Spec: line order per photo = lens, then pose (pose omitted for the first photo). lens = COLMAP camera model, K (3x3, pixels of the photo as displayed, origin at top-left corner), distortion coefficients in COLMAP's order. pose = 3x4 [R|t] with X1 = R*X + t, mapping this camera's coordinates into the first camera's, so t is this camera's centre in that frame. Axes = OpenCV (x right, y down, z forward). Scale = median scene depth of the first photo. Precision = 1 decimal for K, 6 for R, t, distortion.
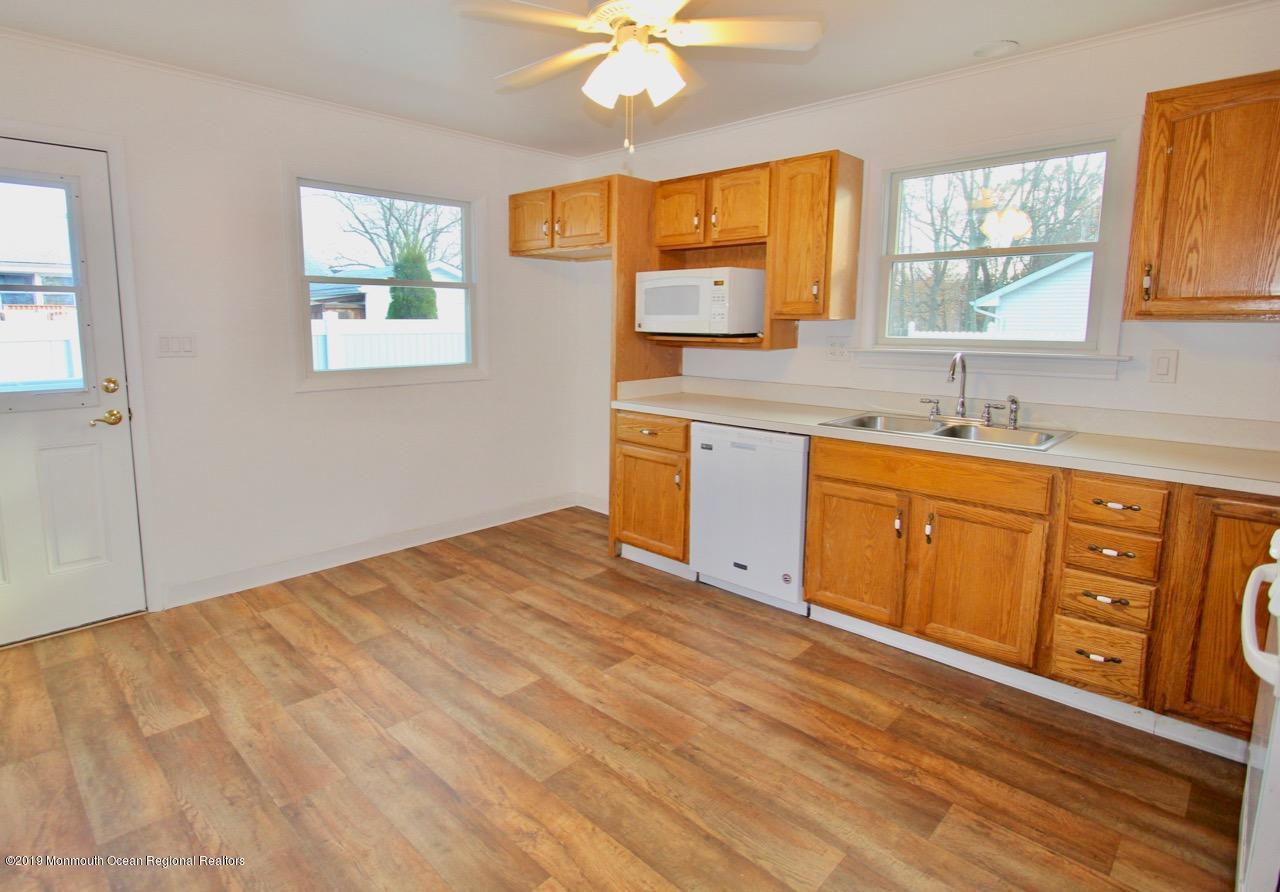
lens RADIAL K [[689.4, 0, 638.7], [0, 689.4, 429.3], [0, 0, 1]] dist [-0.003480, -0.015147]
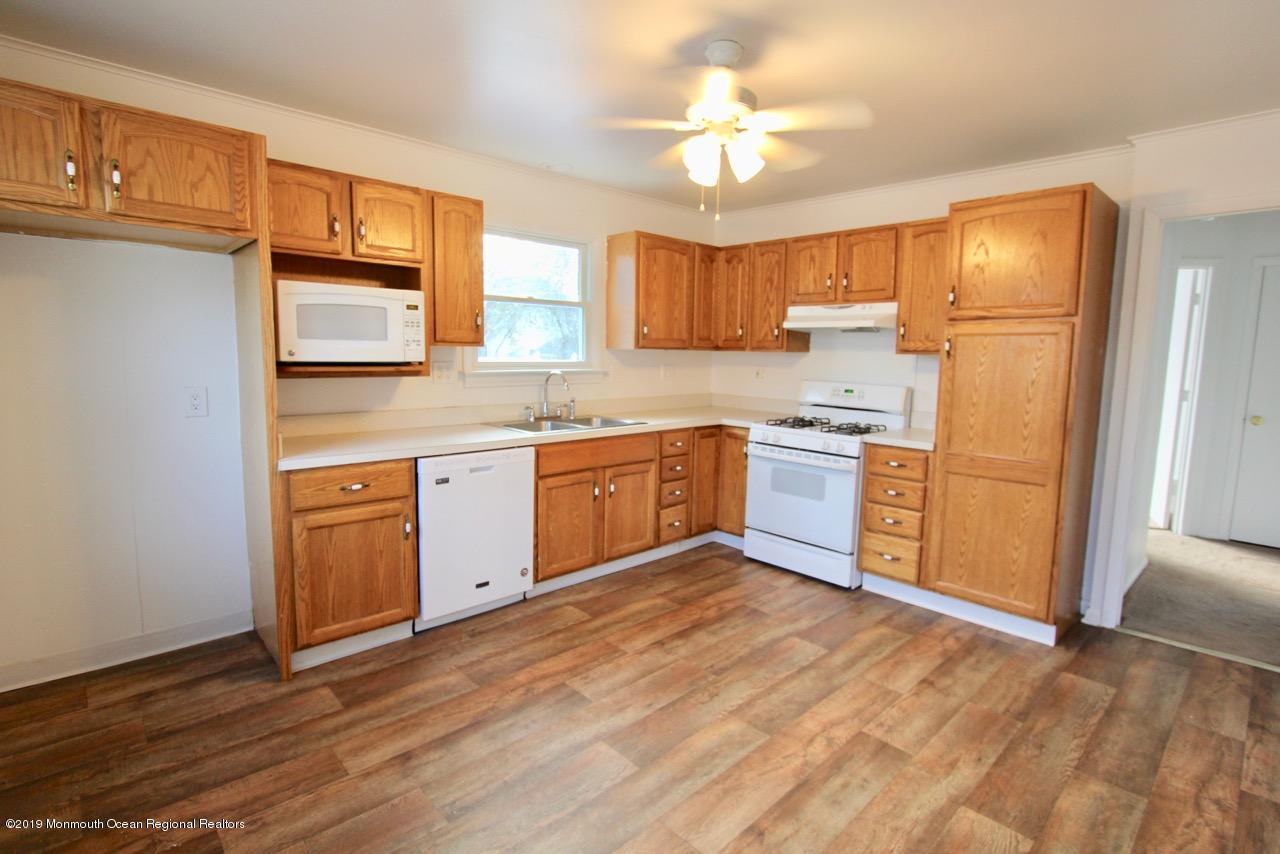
lens RADIAL K [[596.3, 0, 640.0], [0, 596.3, 427.0], [0, 0, 1]] dist [-0.002493, -0.012020]
pose [[0.059537, -0.129939, 0.989733, -0.762482], [0.138217, 0.983014, 0.120743, -0.120918], [-0.988611, 0.129609, 0.076485, 0.733048]]
